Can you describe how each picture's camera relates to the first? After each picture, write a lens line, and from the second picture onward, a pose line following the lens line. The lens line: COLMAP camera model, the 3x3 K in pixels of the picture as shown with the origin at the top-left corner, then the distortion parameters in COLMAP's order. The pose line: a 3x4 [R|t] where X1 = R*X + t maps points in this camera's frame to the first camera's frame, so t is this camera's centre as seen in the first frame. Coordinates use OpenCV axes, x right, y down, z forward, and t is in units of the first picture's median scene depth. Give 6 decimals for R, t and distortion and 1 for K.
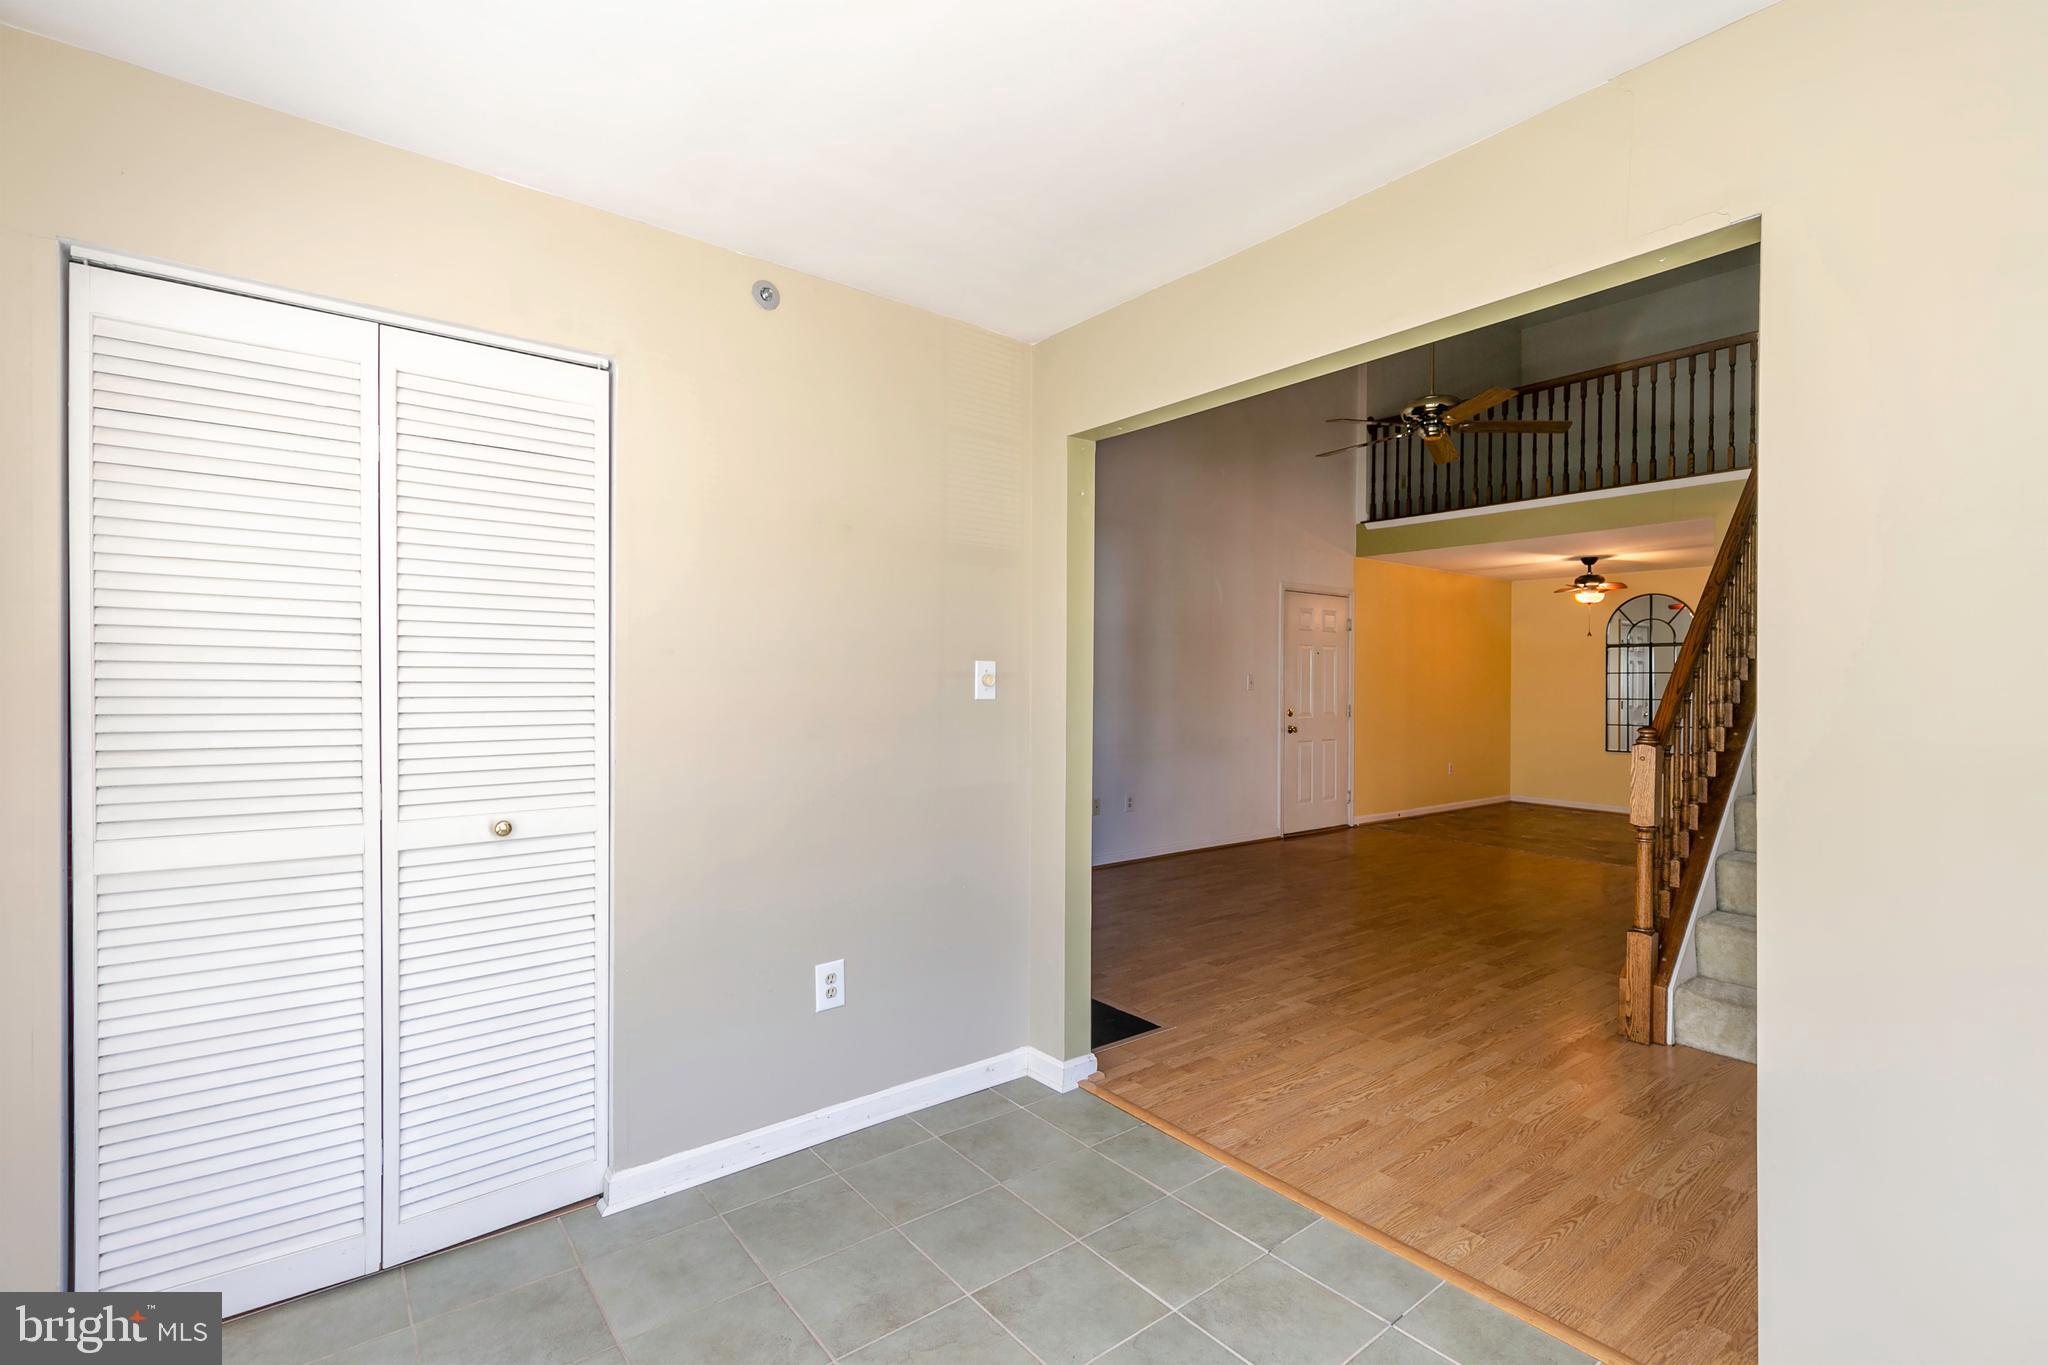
lens RADIAL K [[973.6, 0, 1047.1], [0, 973.6, 670.6], [0, 0, 1]] dist [0.003200, 0.000276]
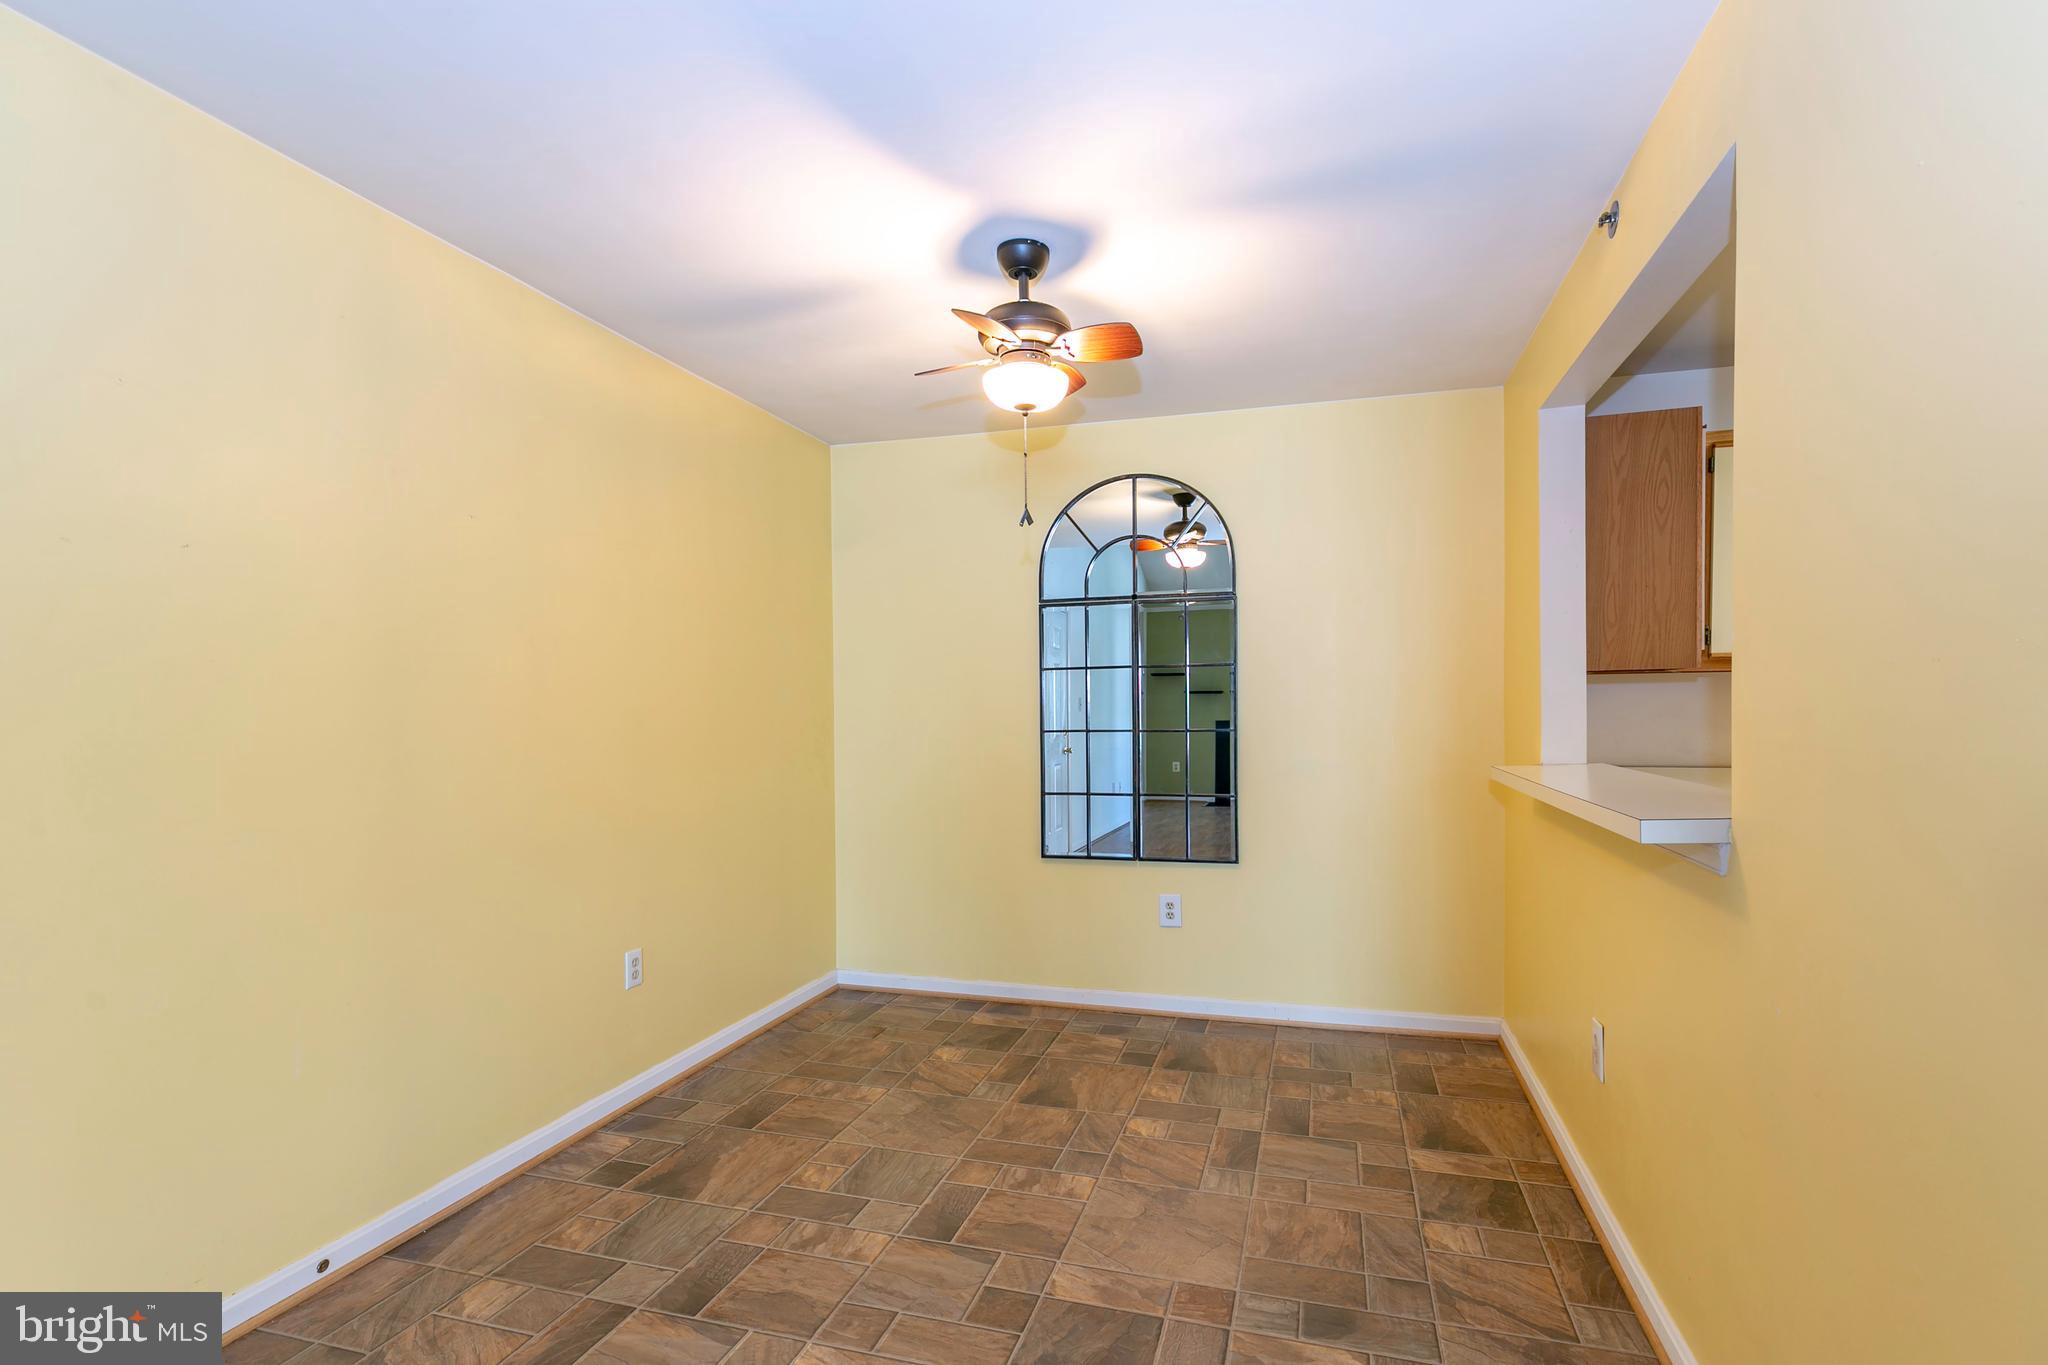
lens RADIAL K [[952.9, 0, 1058.6], [0, 952.9, 733.6], [0, 0, 1]] dist [0.015724, -0.000652]
pose [[0.821695, -0.029953, 0.569140, 0.420539], [0.010246, 0.999233, 0.037796, 0.017043], [-0.569835, -0.025225, 0.821372, 0.797370]]
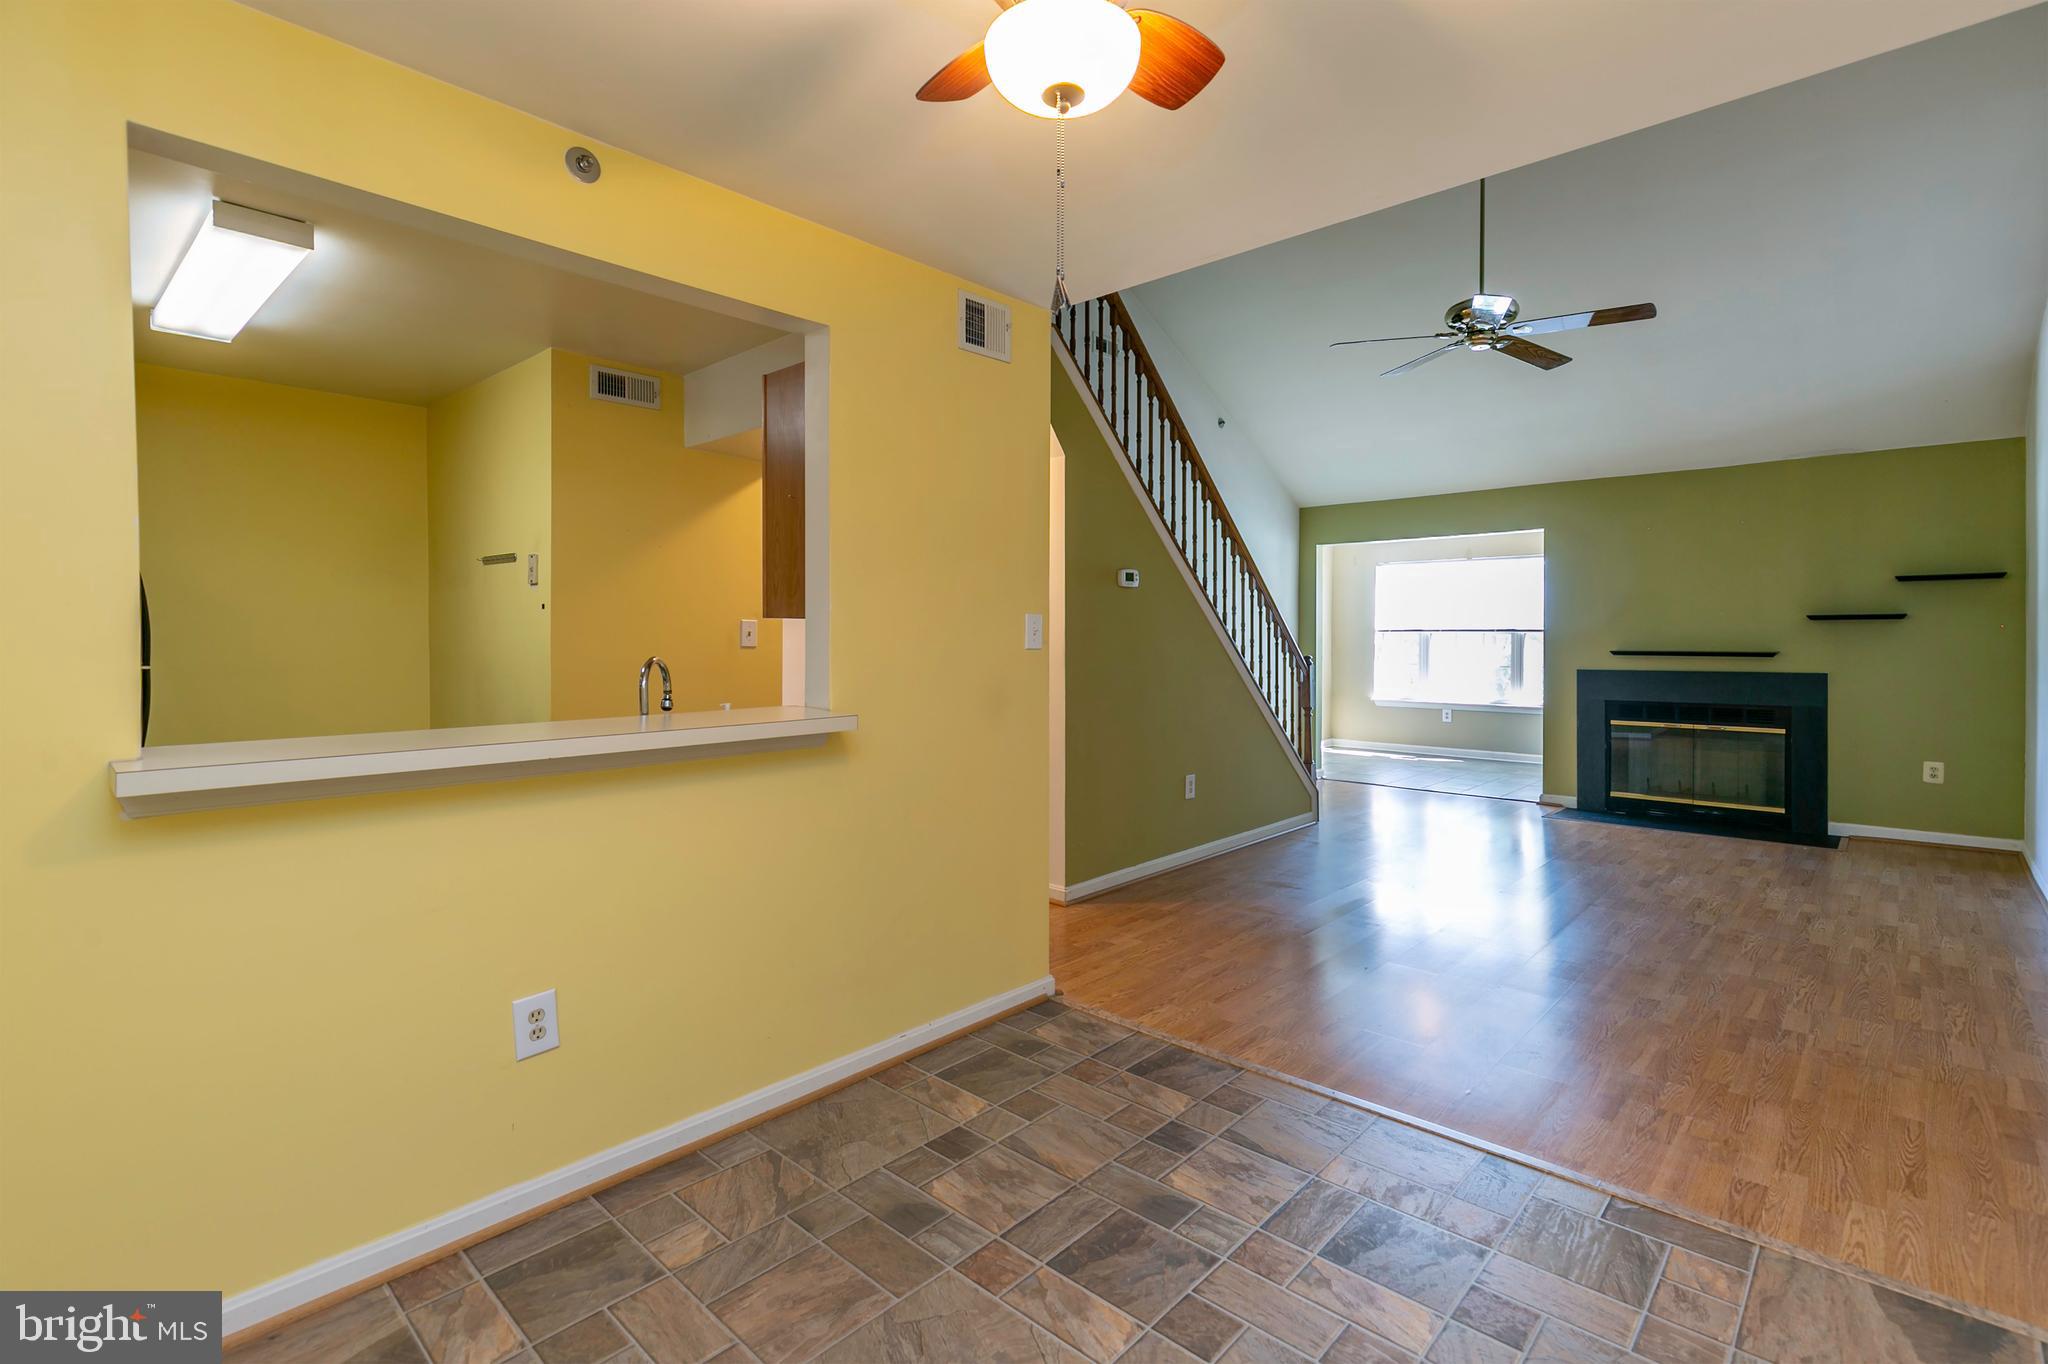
lens RADIAL K [[944.1, 0, 1032.3], [0, 944.1, 645.1], [0, 0, 1]] dist [0.010799, -0.000639]
pose [[-0.991268, -0.005183, -0.131760, 0.608495], [-0.005098, 0.999987, -0.000983, 0.018059], [0.131763, -0.000302, -0.991281, 1.207948]]
